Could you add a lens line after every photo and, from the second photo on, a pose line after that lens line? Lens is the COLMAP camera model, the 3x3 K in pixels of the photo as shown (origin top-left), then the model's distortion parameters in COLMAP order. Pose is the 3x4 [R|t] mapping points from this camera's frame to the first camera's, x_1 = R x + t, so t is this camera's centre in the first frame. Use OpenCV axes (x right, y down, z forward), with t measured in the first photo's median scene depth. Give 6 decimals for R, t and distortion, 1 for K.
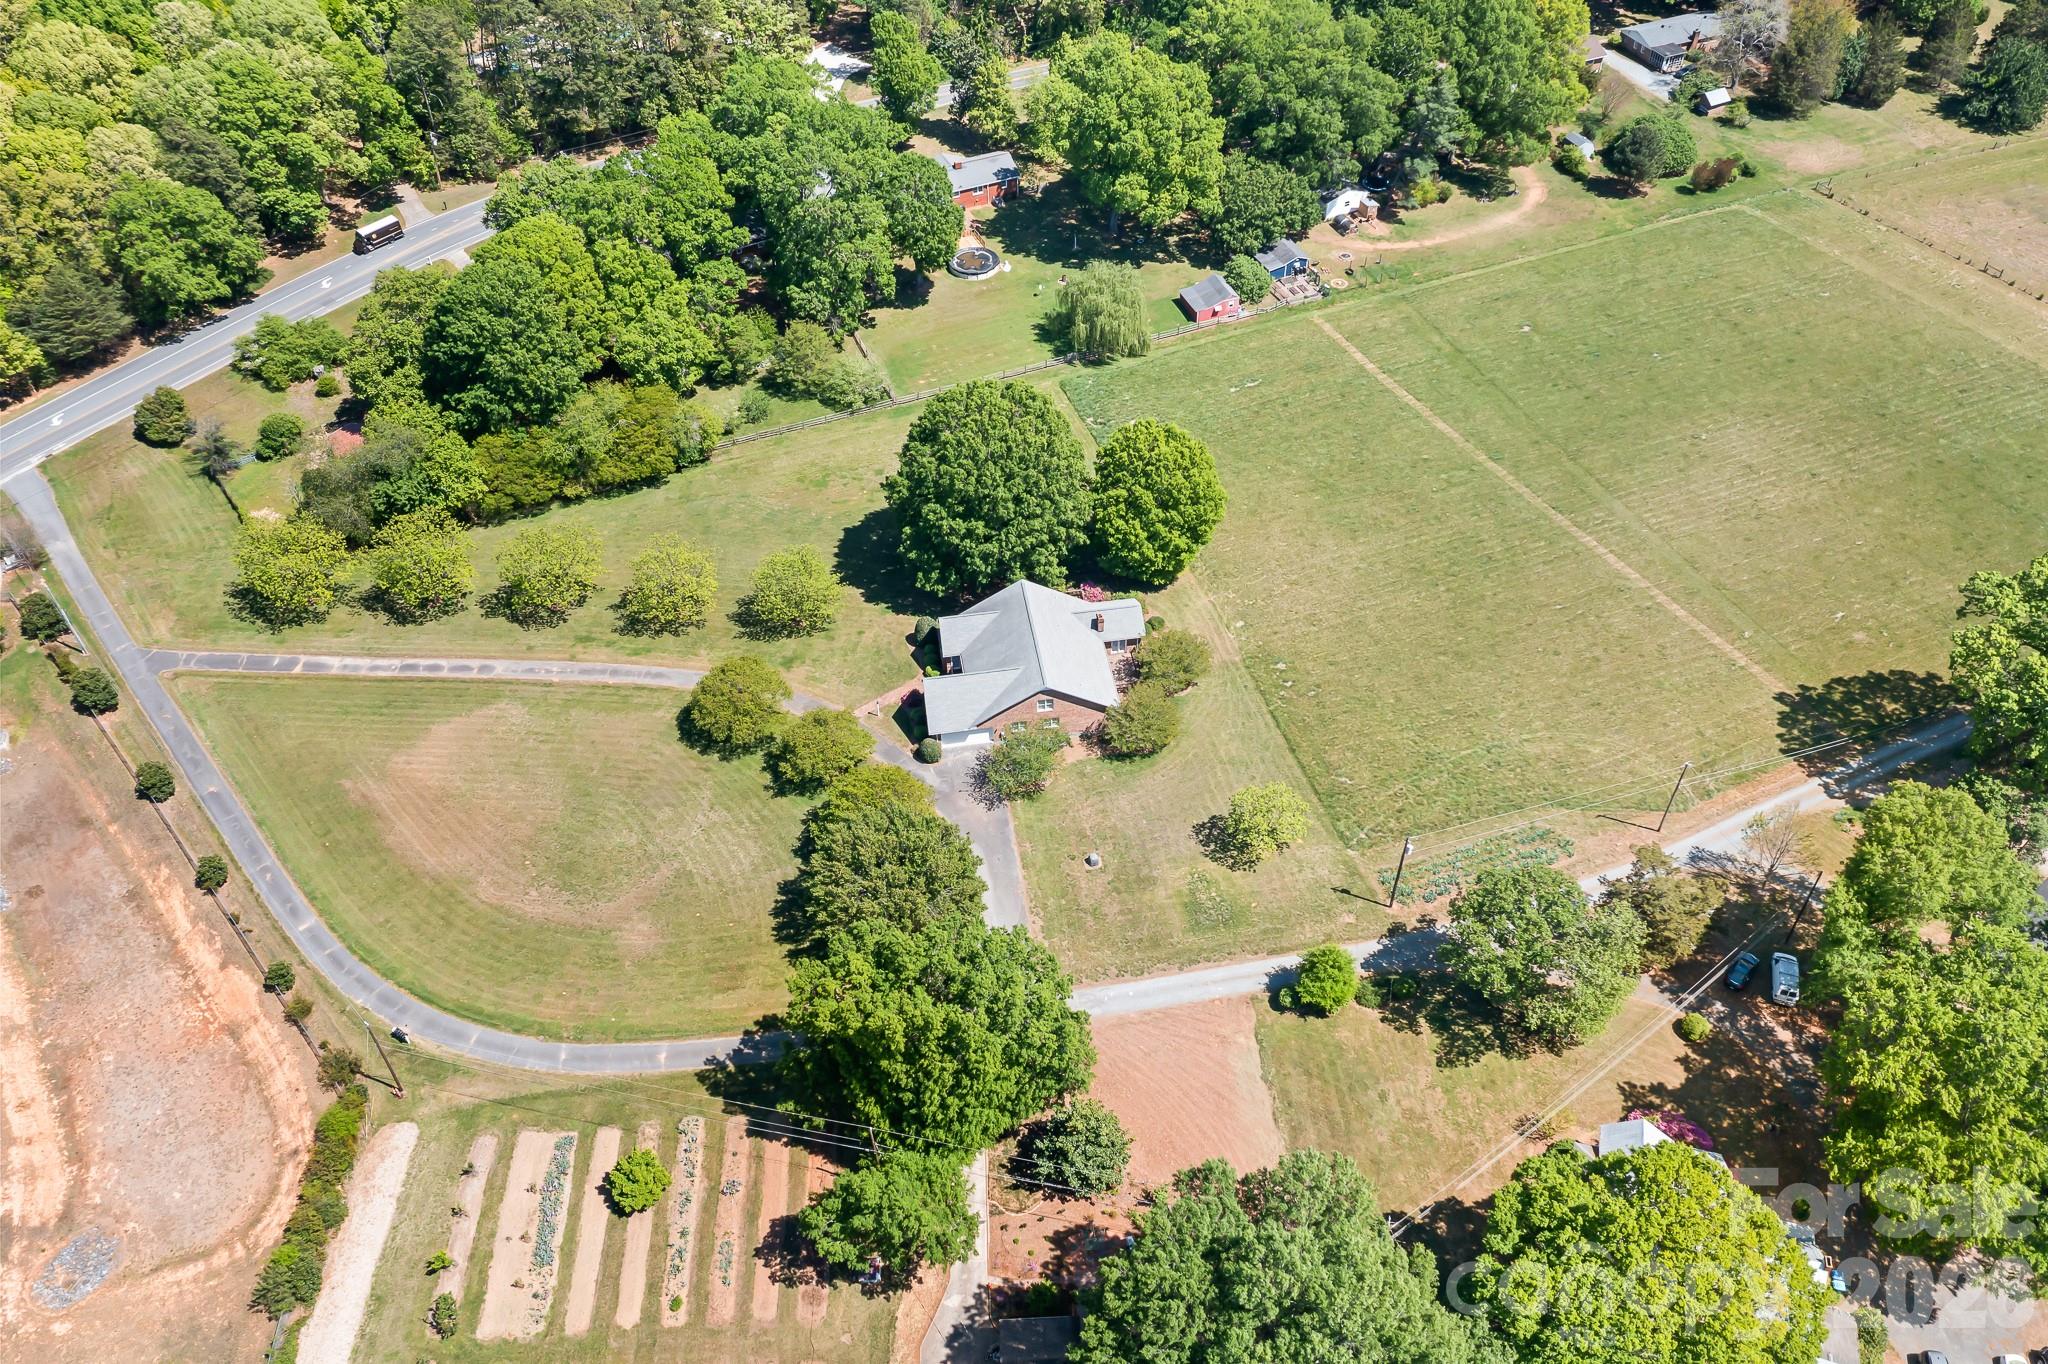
lens RADIAL K [[1614.9, 0, 1023.8], [0, 1614.9, 683.7], [0, 0, 1]] dist [-0.012033, 0.001842]
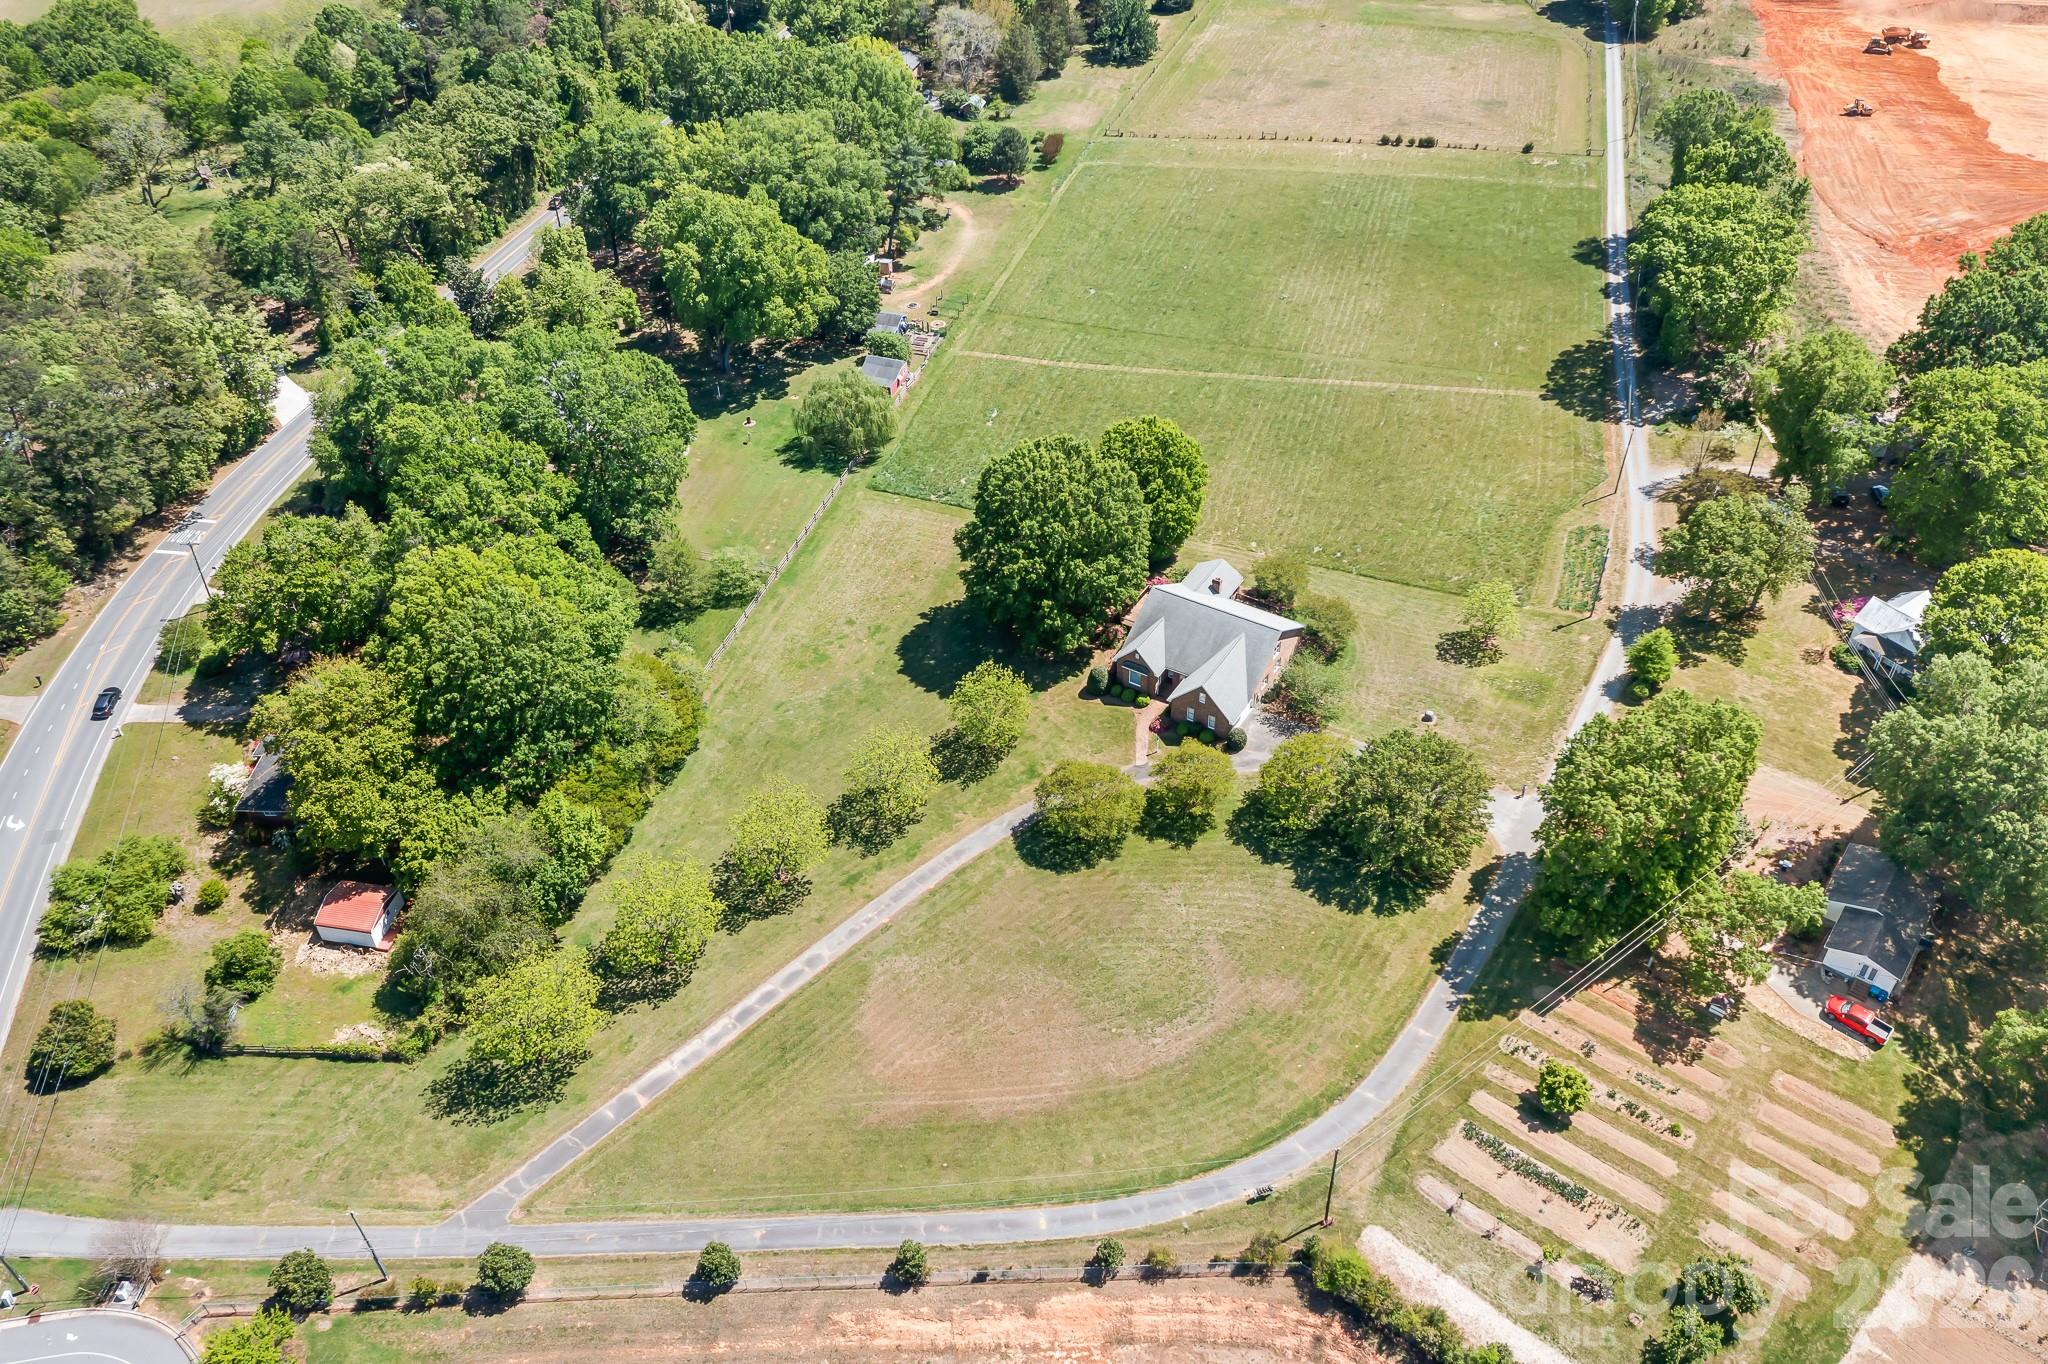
lens RADIAL K [[1614.9, 0, 1024.2], [0, 1614.9, 678.0], [0, 0, 1]] dist [-0.012033, 0.001842]
pose [[0.642142, -0.492542, 0.587415, -0.693261], [0.545407, 0.832013, 0.101416, -0.162815], [-0.538689, 0.255257, 0.802906, 0.182280]]
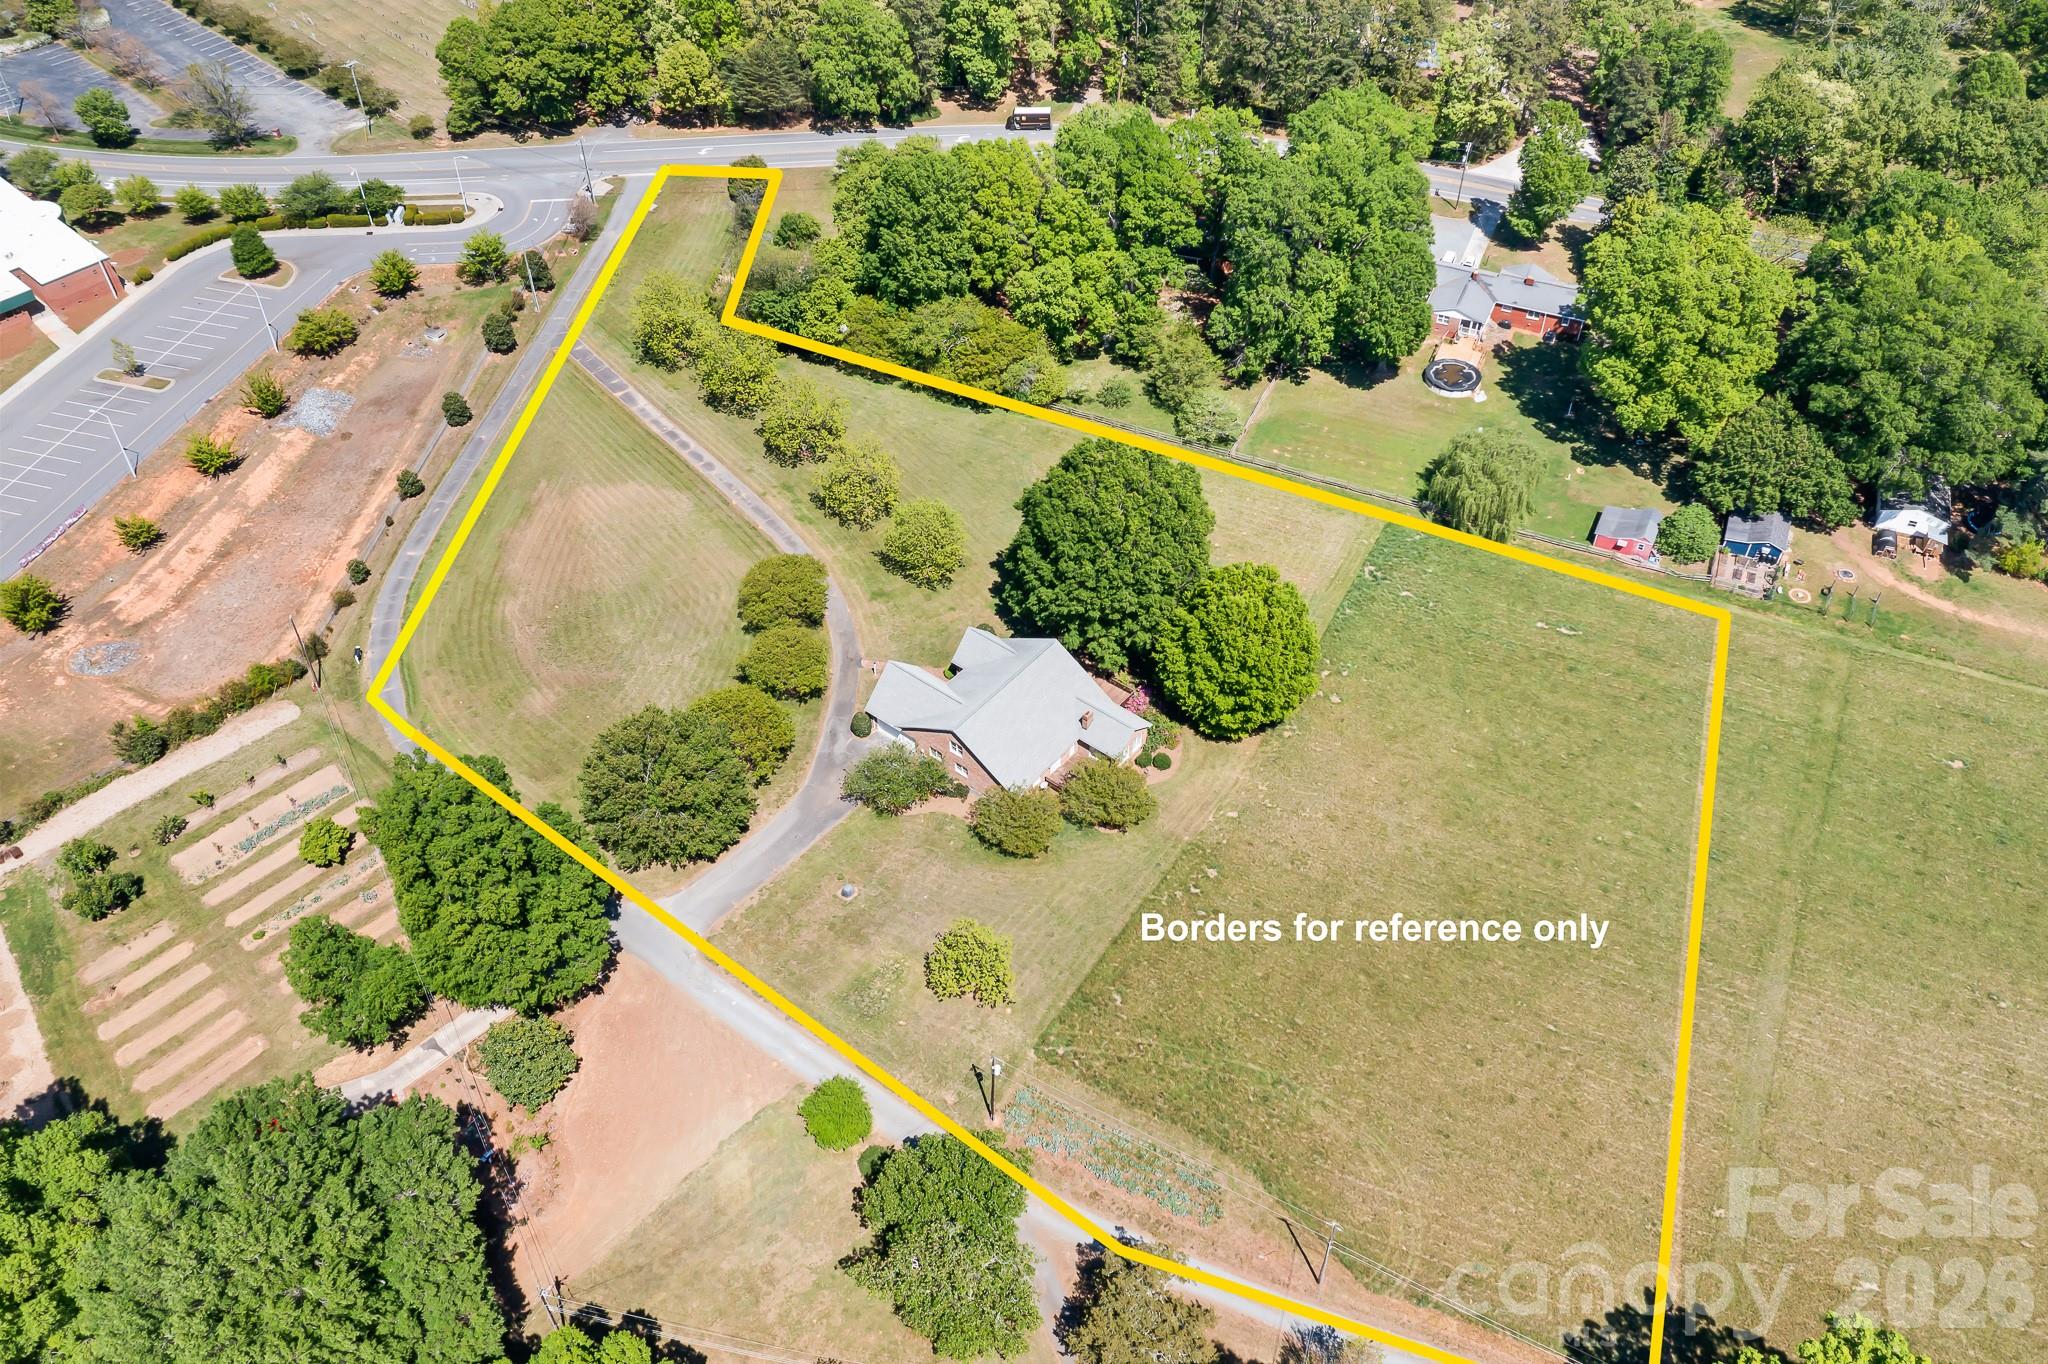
lens RADIAL K [[1614.9, 0, 1019.9], [0, 1614.9, 681.4], [0, 0, 1]] dist [-0.012033, 0.001842]
pose [[0.681392, 0.529346, -0.505467, 0.462860], [-0.524991, 0.834682, 0.166403, -0.183909], [0.509989, 0.151980, 0.846648, 0.169990]]
